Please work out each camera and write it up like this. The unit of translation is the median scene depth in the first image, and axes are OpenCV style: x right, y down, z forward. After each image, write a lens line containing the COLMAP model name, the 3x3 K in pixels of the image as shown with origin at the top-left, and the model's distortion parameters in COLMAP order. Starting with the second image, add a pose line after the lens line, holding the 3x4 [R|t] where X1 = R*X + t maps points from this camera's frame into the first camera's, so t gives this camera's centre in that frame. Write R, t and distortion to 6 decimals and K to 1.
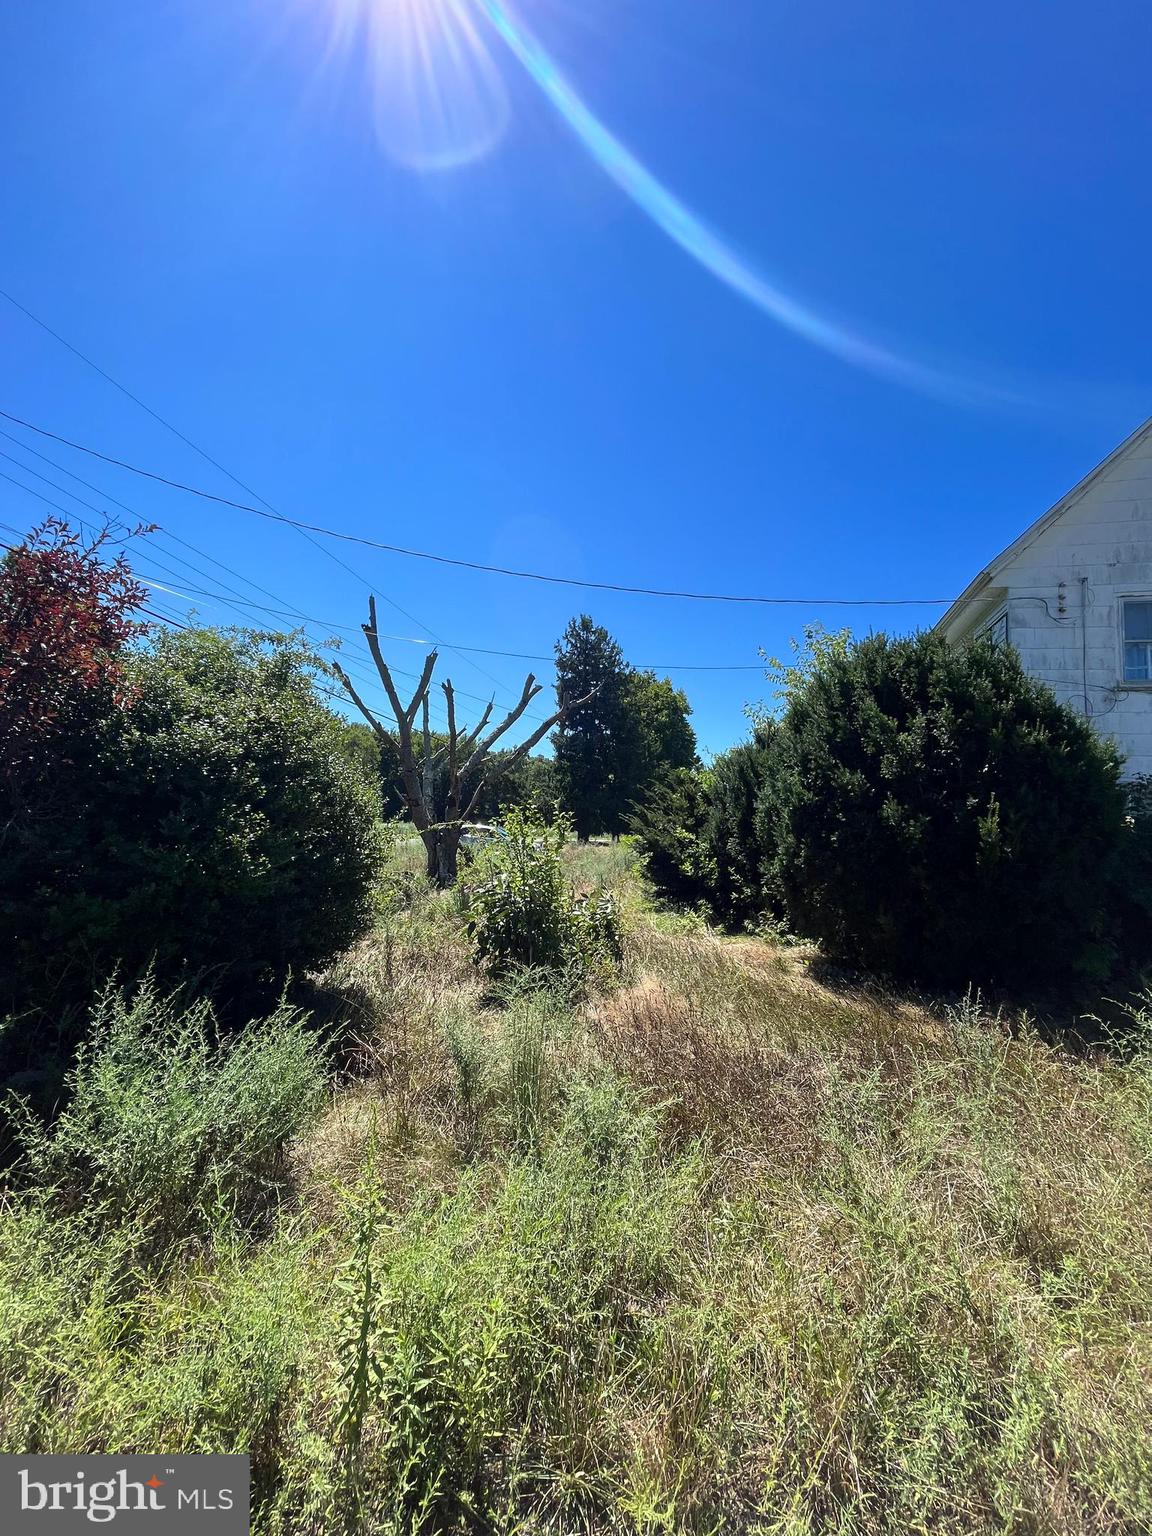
lens RADIAL K [[620.5, 0, 577.9], [0, 620.5, 762.5], [0, 0, 1]] dist [-0.002493, 0.000684]
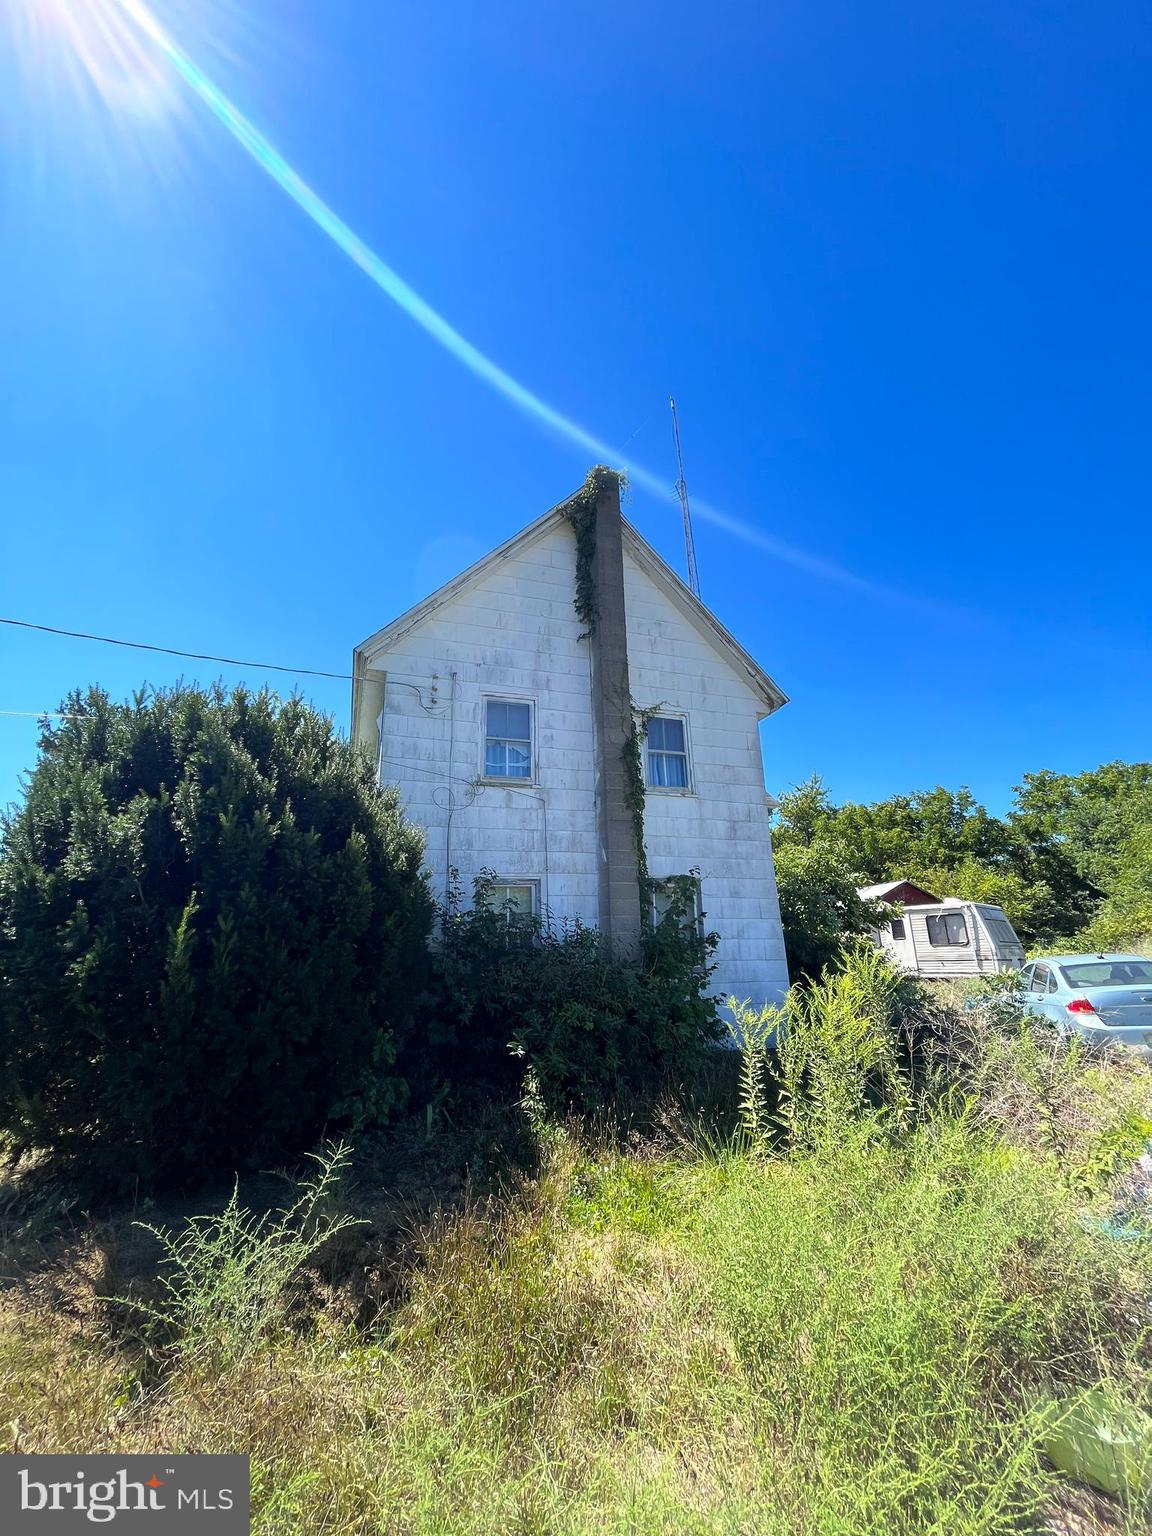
lens RADIAL K [[620.5, 0, 574.6], [0, 620.5, 760.5], [0, 0, 1]] dist [-0.002493, 0.000684]
pose [[0.820643, 0.085548, 0.565001, 0.423629], [0.016352, 0.984810, -0.172863, 0.020095], [-0.571207, 0.151098, 0.806779, 0.097940]]
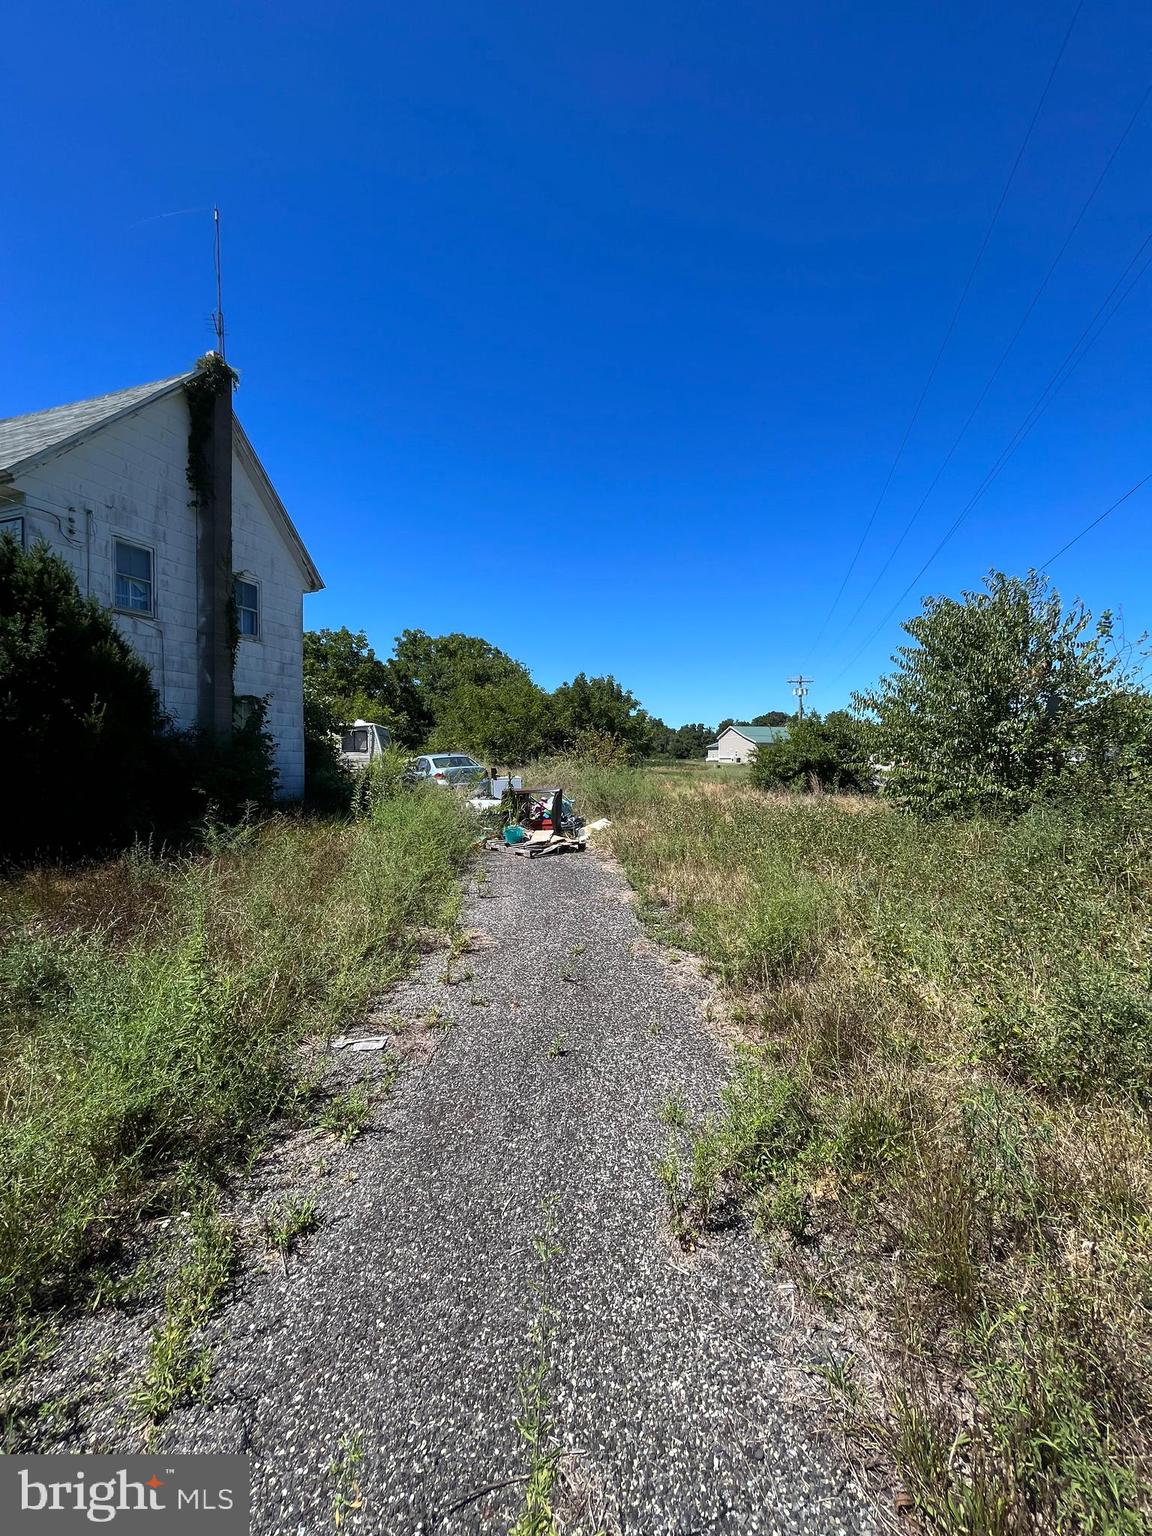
lens RADIAL K [[620.5, 0, 569.1], [0, 620.5, 761.7], [0, 0, 1]] dist [-0.002493, 0.000684]
pose [[0.042612, -0.074564, 0.996305, -0.367807], [-0.104537, 0.991405, 0.078668, -0.009005], [-0.993608, -0.107503, 0.034451, -0.007872]]
